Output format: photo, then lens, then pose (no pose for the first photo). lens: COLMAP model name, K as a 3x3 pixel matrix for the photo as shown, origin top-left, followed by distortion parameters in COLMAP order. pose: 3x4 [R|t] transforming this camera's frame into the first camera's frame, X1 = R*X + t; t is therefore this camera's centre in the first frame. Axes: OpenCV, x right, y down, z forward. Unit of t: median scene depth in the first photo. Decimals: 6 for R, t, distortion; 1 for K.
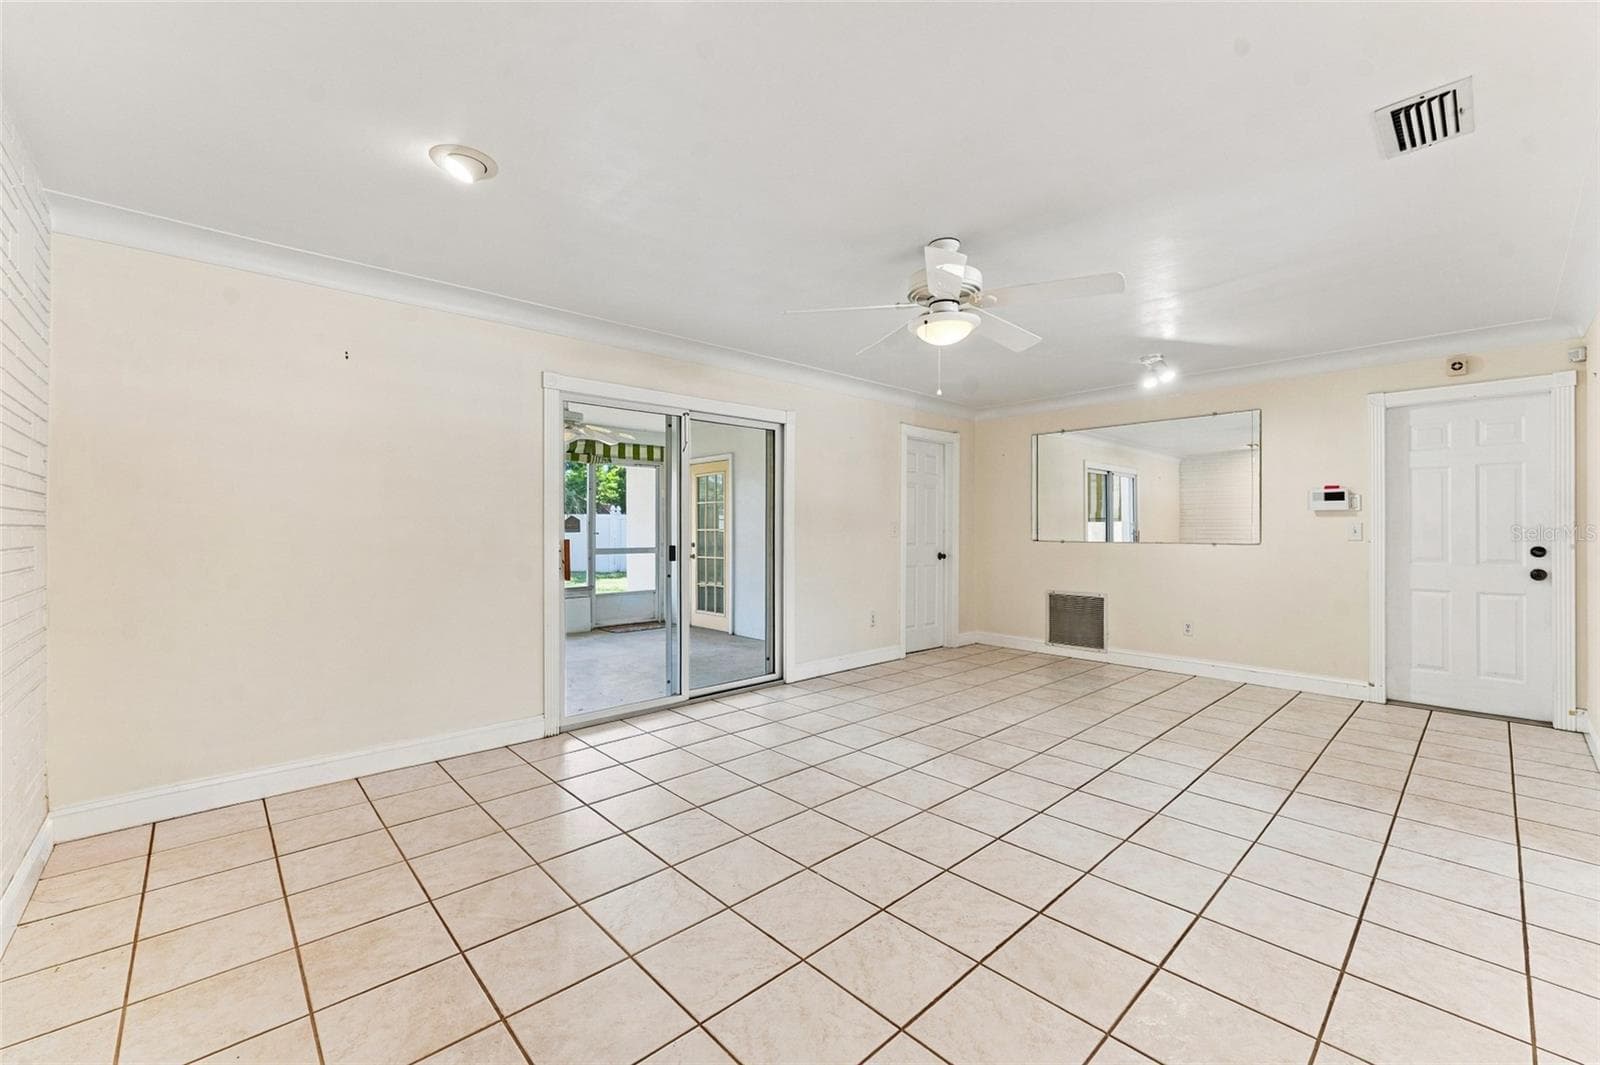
lens RADIAL K [[637.5, 0, 801.9], [0, 637.5, 529.7], [0, 0, 1]] dist [0.001100, 0.000156]
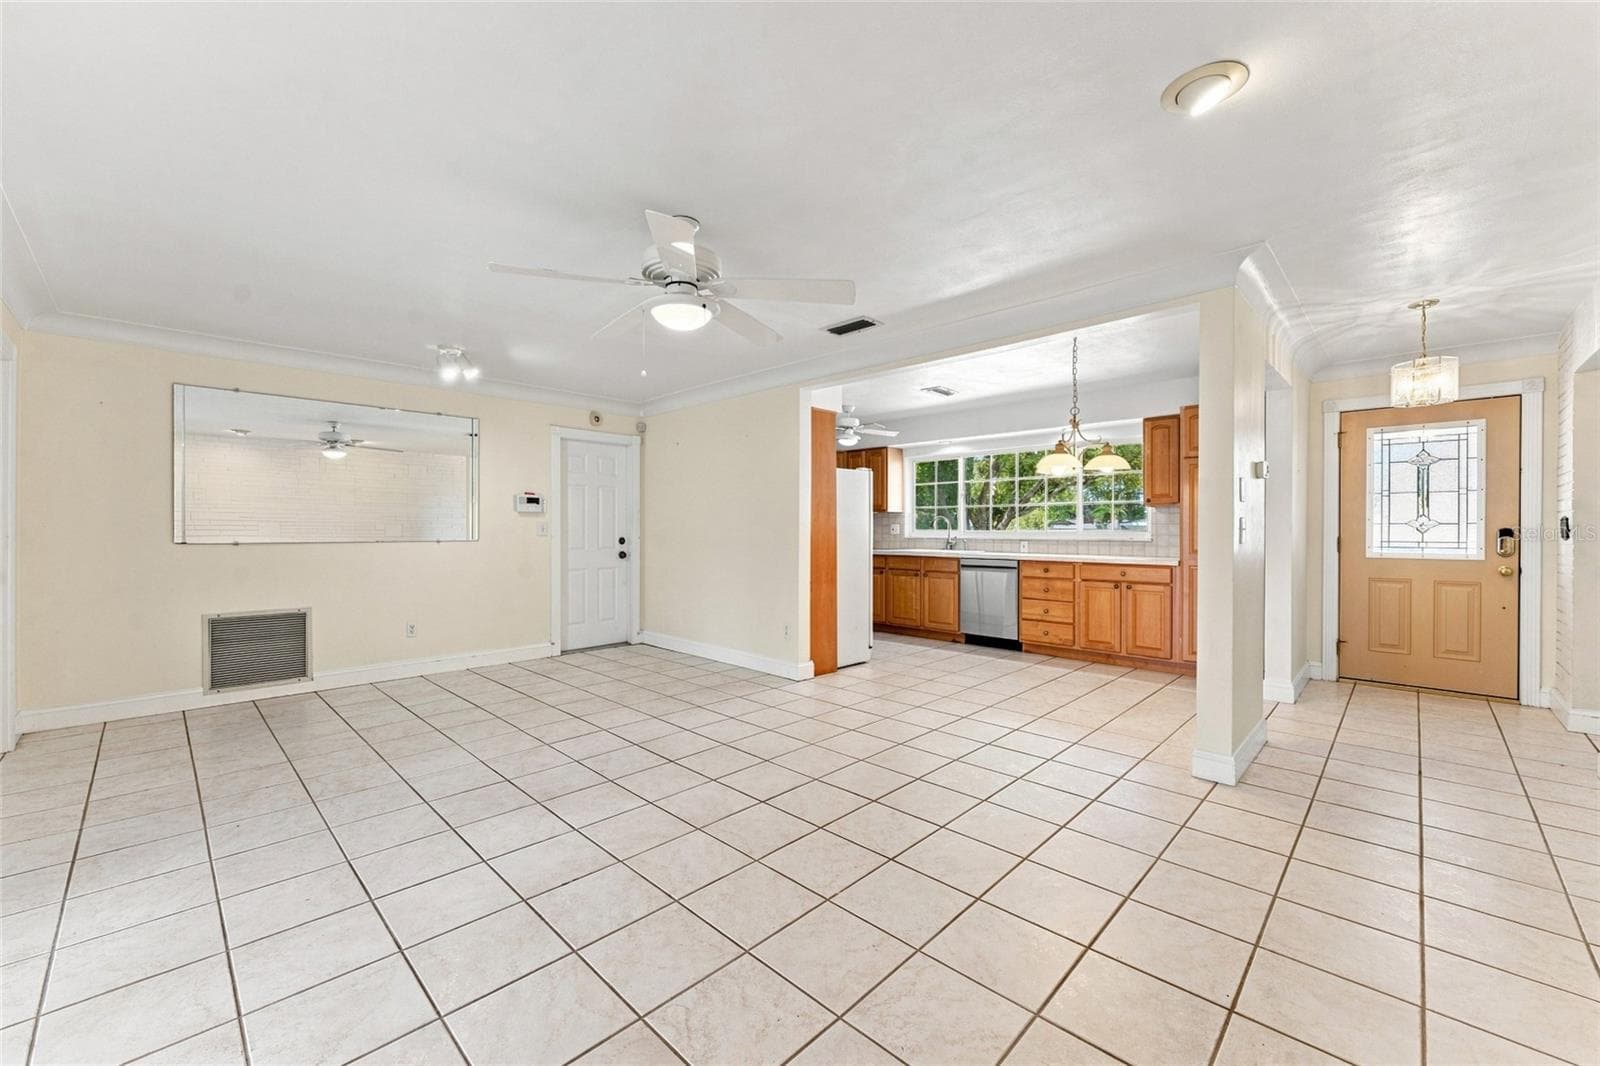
lens RADIAL K [[637.5, 0, 801.9], [0, 637.5, 530.2], [0, 0, 1]] dist [0.001100, 0.000156]
pose [[-0.057588, -0.003074, 0.998336, -0.507613], [-0.003286, 0.999990, 0.002889, 0.000412], [-0.998335, -0.003114, -0.057598, 0.612621]]
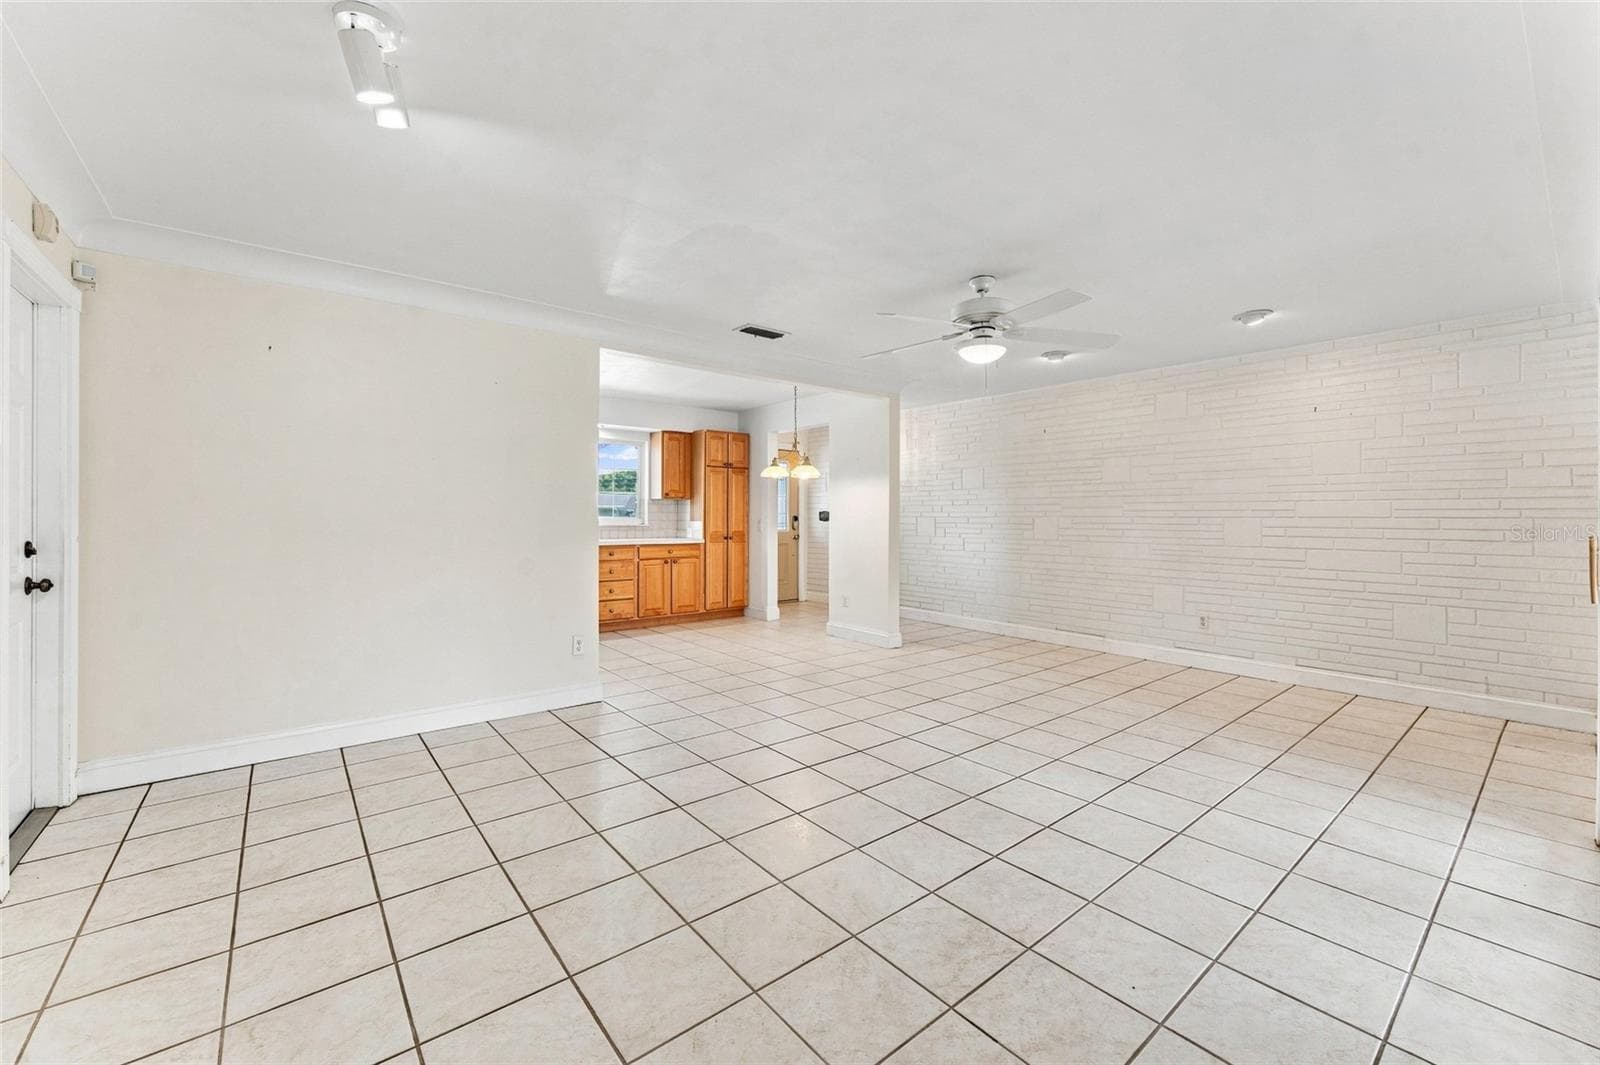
lens RADIAL K [[637.5, 0, 801.9], [0, 637.5, 529.7], [0, 0, 1]] dist [0.001100, 0.000156]
pose [[-0.998222, -0.004292, 0.059451, 0.344074], [-0.003127, 0.999801, 0.019682, 0.000466], [-0.059523, 0.019462, -0.998037, 1.541535]]
